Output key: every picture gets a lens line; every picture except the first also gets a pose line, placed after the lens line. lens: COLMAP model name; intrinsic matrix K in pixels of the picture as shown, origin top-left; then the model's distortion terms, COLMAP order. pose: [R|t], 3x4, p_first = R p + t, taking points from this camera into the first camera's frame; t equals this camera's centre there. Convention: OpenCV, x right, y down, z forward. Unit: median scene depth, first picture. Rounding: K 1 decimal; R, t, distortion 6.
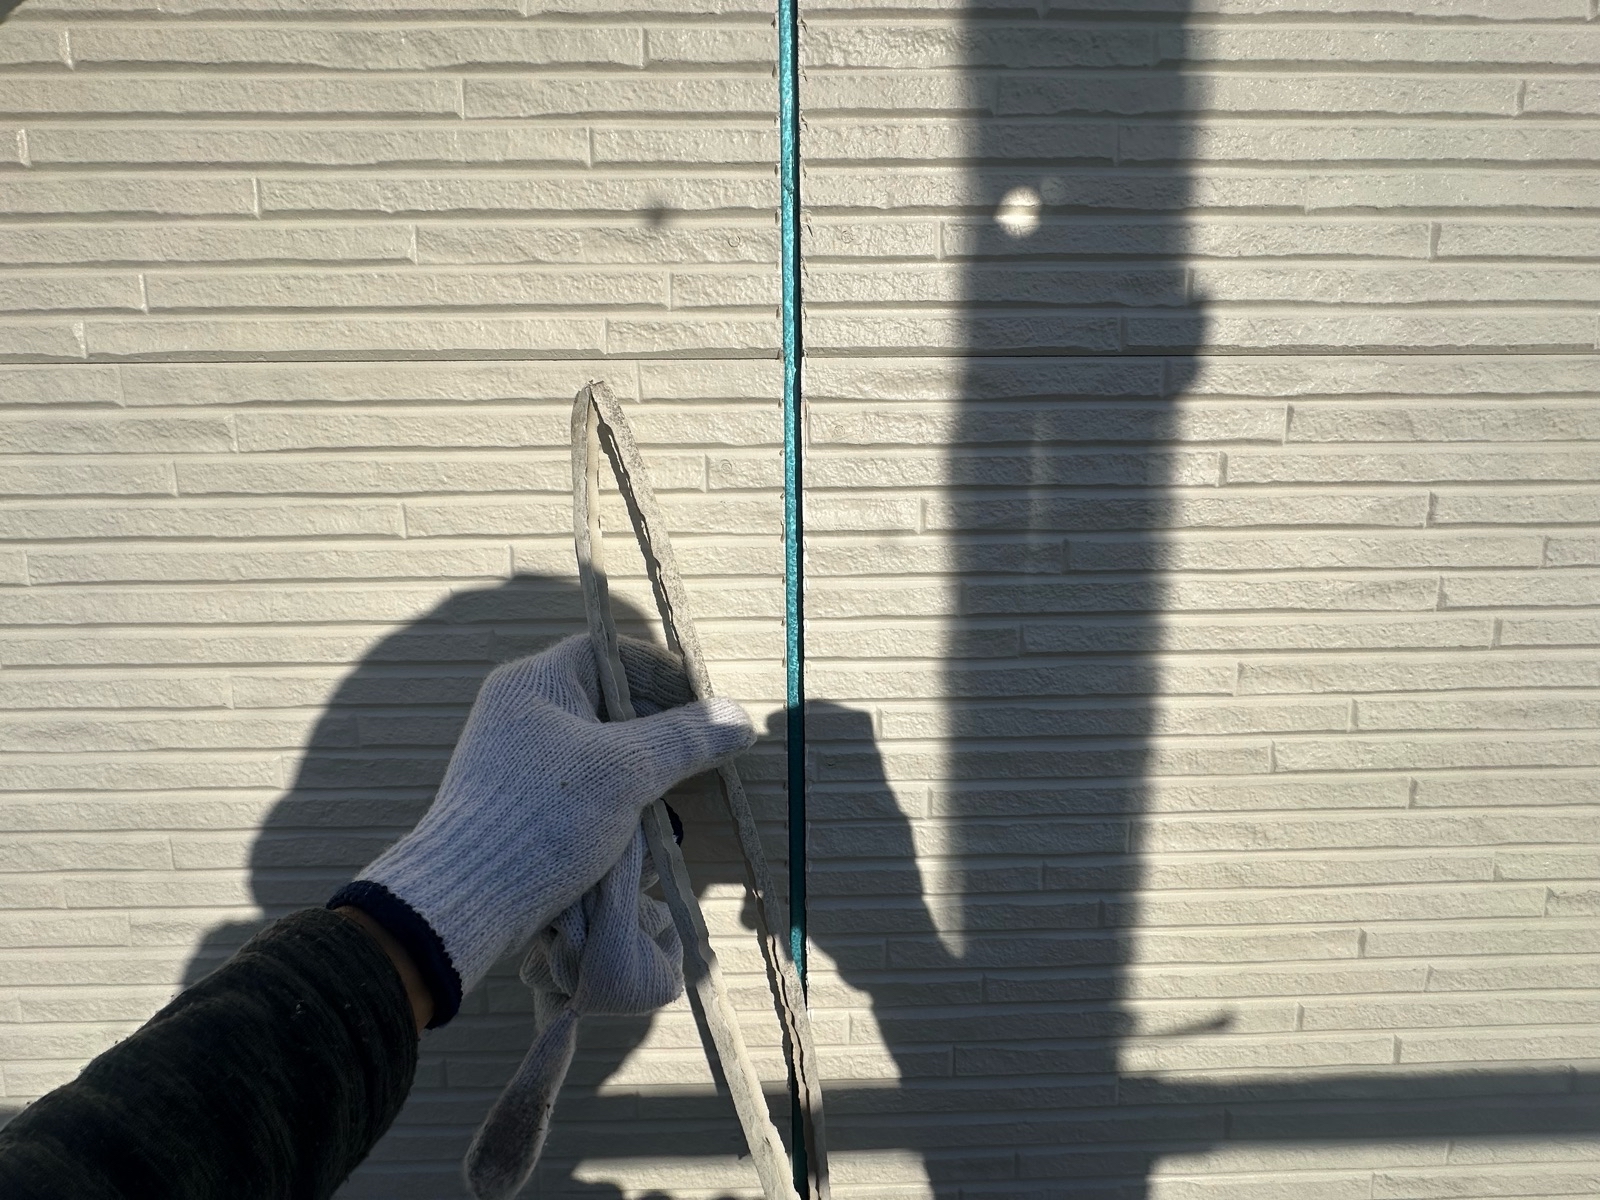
lens RADIAL K [[631.8, 0, 795.5], [0, 631.8, 599.2], [0, 0, 1]] dist [-0.003037, 0.000434]
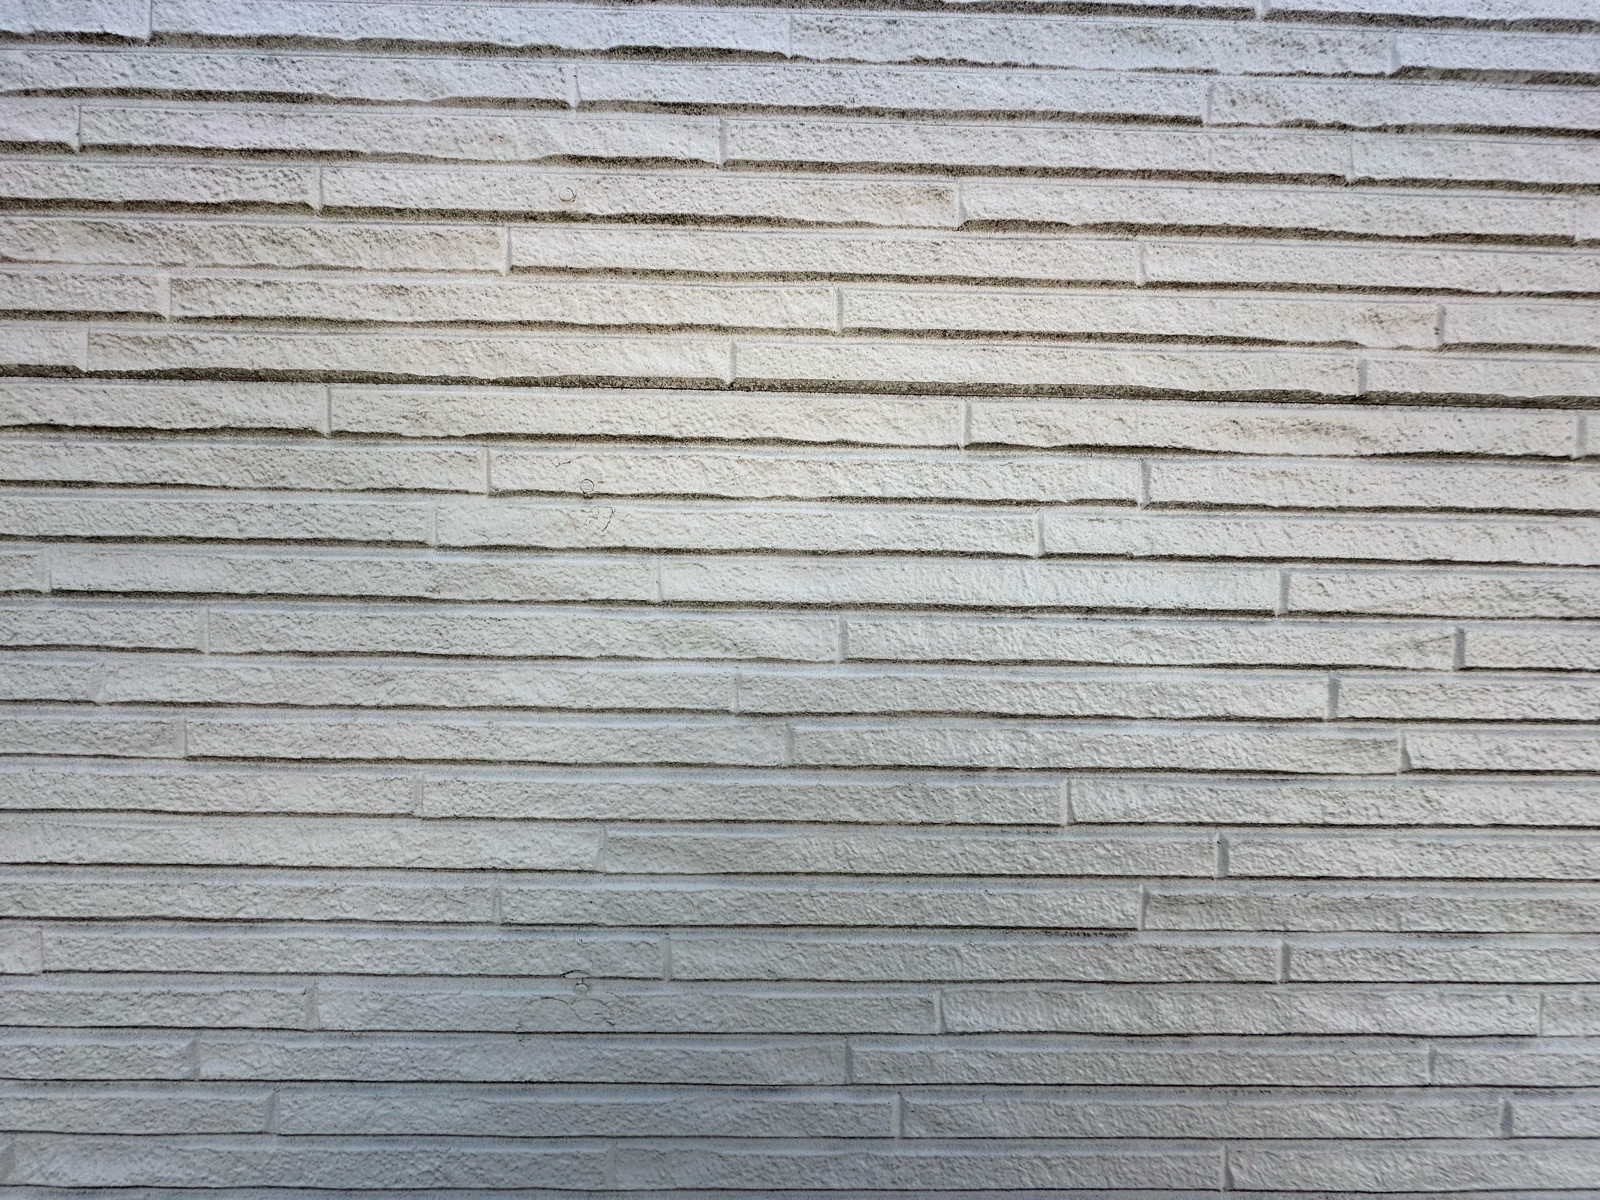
lens RADIAL K [[631.8, 0, 796.3], [0, 631.8, 609.0], [0, 0, 1]] dist [-0.003037, 0.000434]
pose [[0.999648, 0.026539, -0.000407, -0.405936], [-0.026453, 0.994926, -0.097065, -0.017397], [-0.002171, 0.097042, 0.995278, 0.195359]]
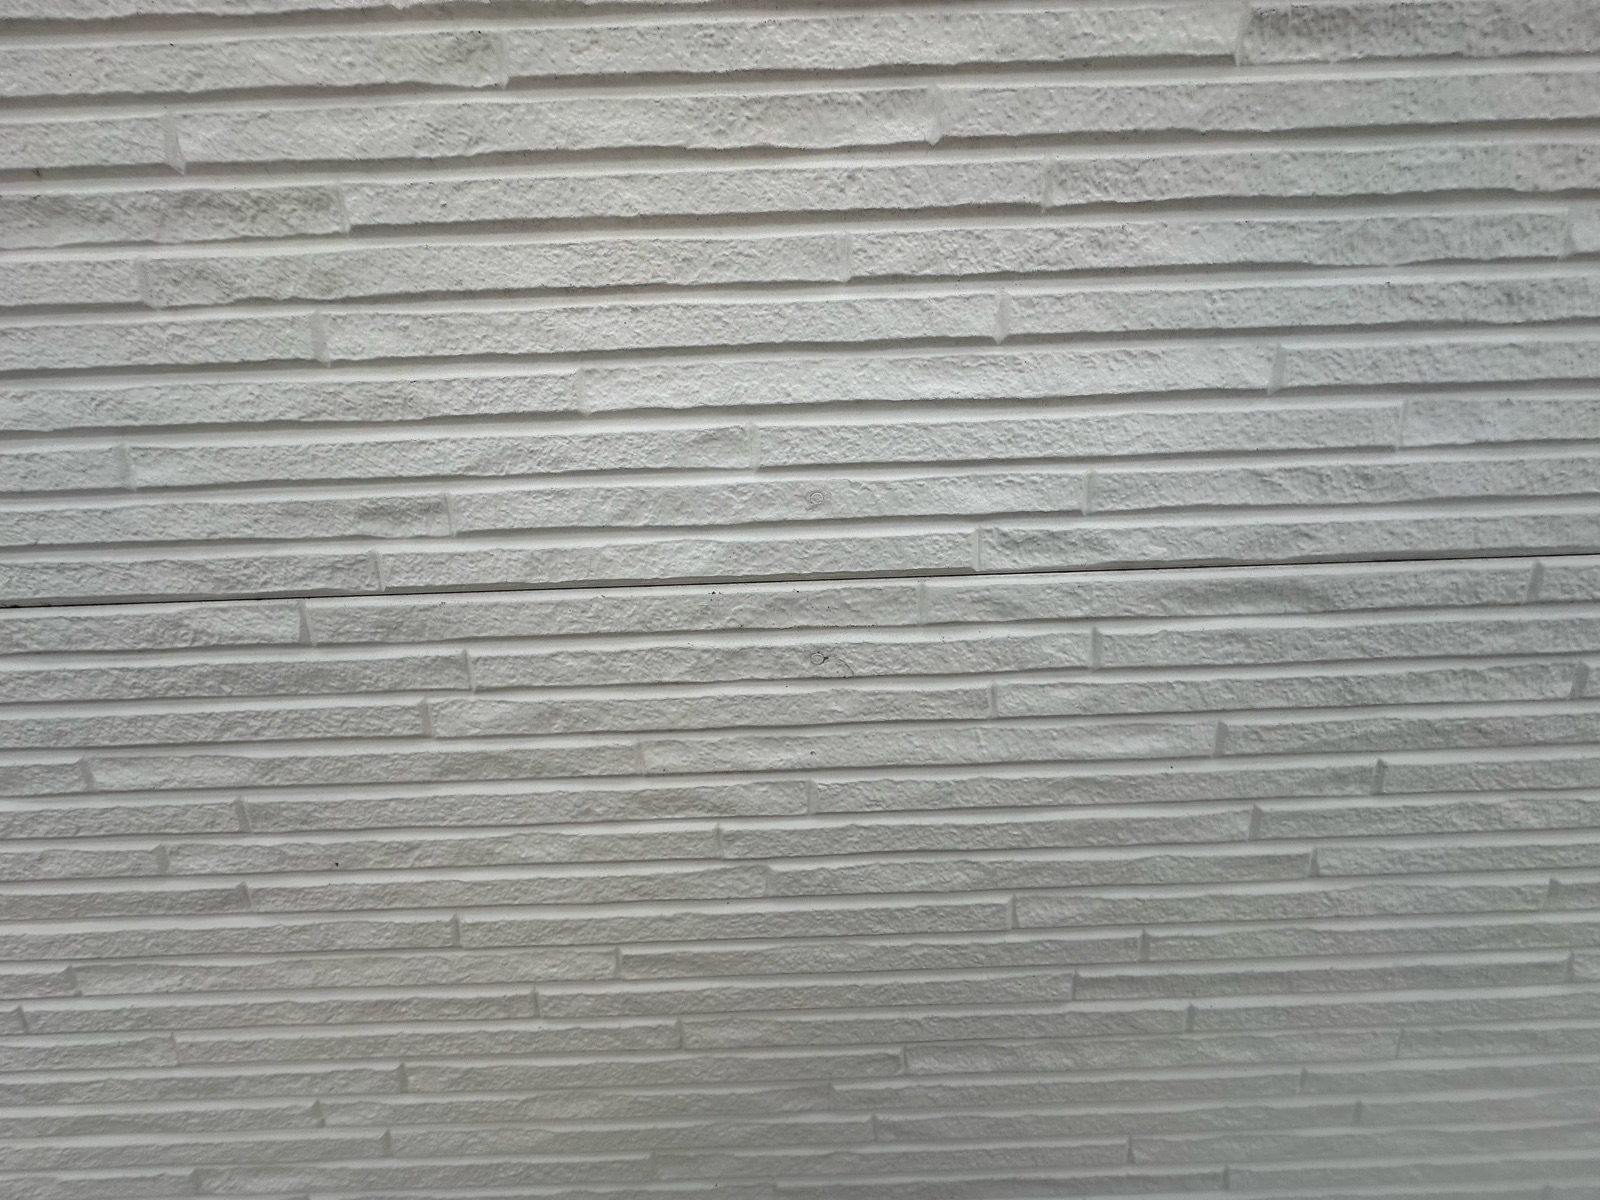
lens RADIAL K [[631.8, 0, 805.7], [0, 631.8, 594.4], [0, 0, 1]] dist [-0.003037, 0.000434]
pose [[0.999813, -0.014751, -0.012511, 0.815756], [0.016237, 0.991580, 0.128473, 0.990397], [0.010511, -0.128652, 0.991634, 0.341263]]
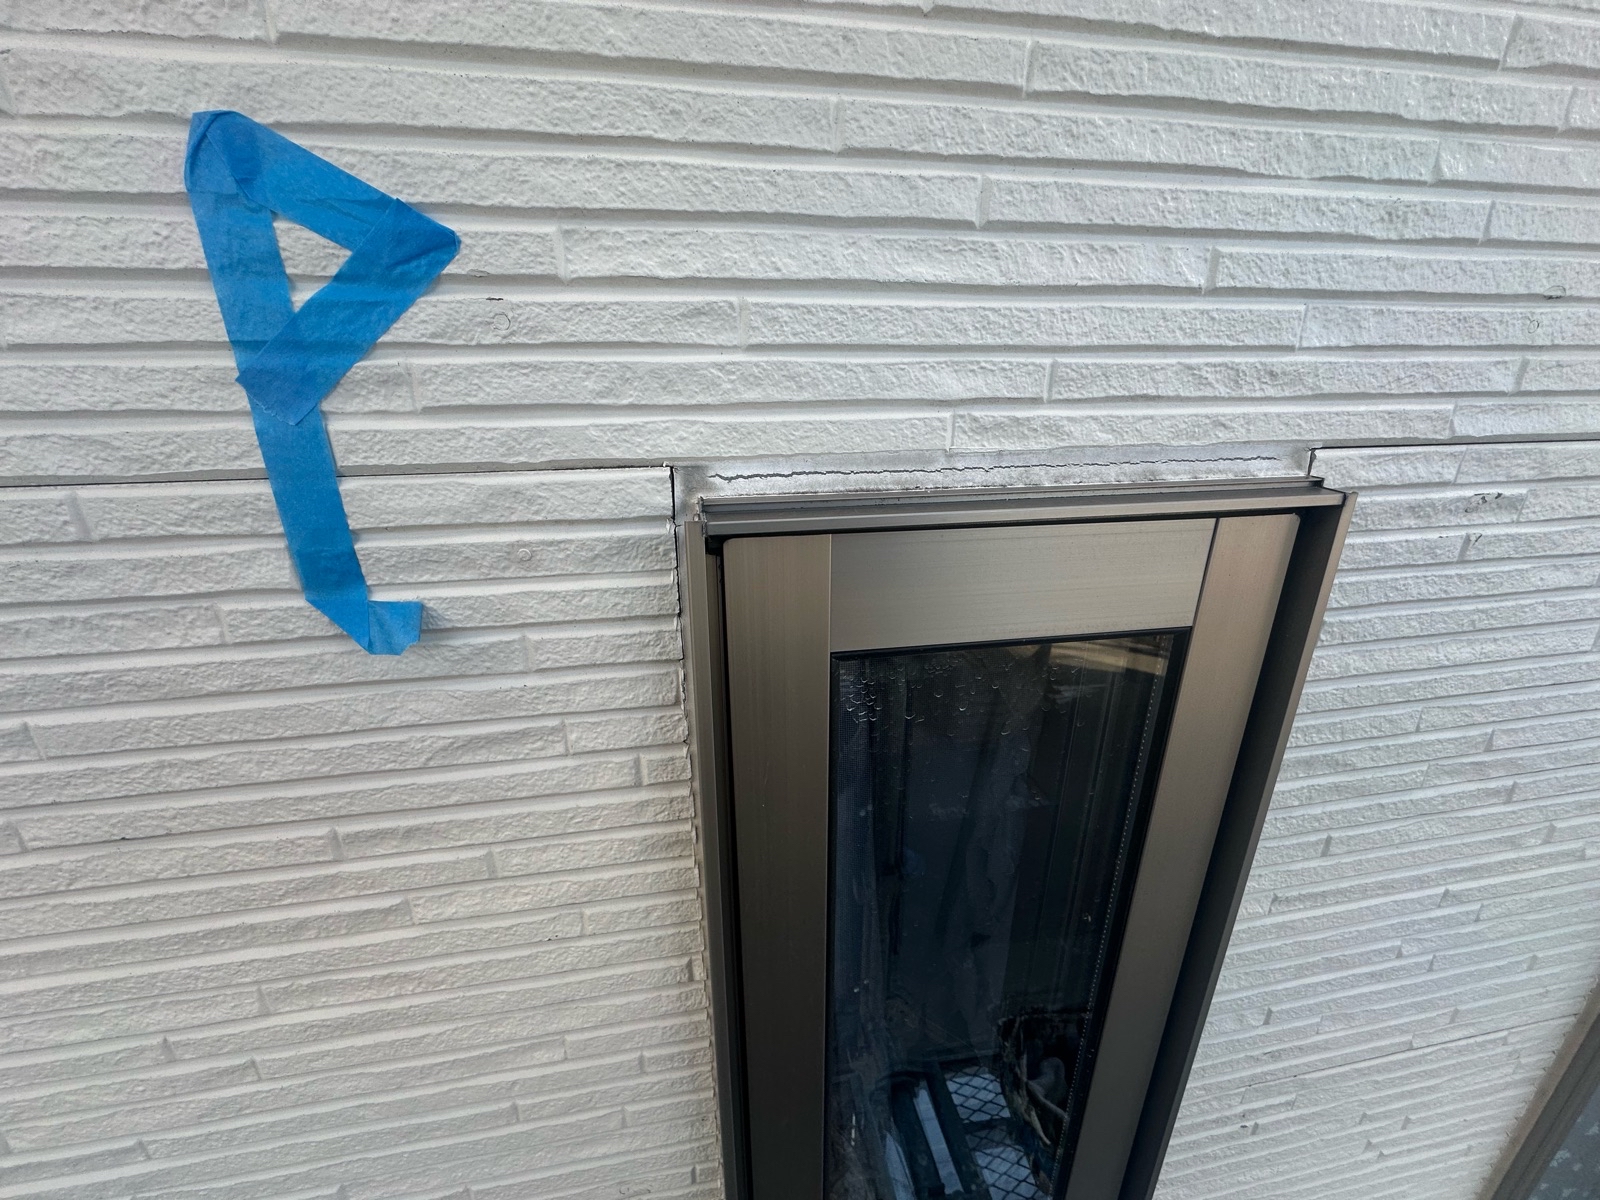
lens RADIAL K [[631.8, 0, 803.6], [0, 631.8, 600.5], [0, 0, 1]] dist [-0.003037, 0.000434]
pose [[0.987616, -0.043856, 0.150635, 0.694105], [0.008949, 0.974319, 0.224994, 1.062239], [-0.156634, -0.220860, 0.962646, 0.305956]]
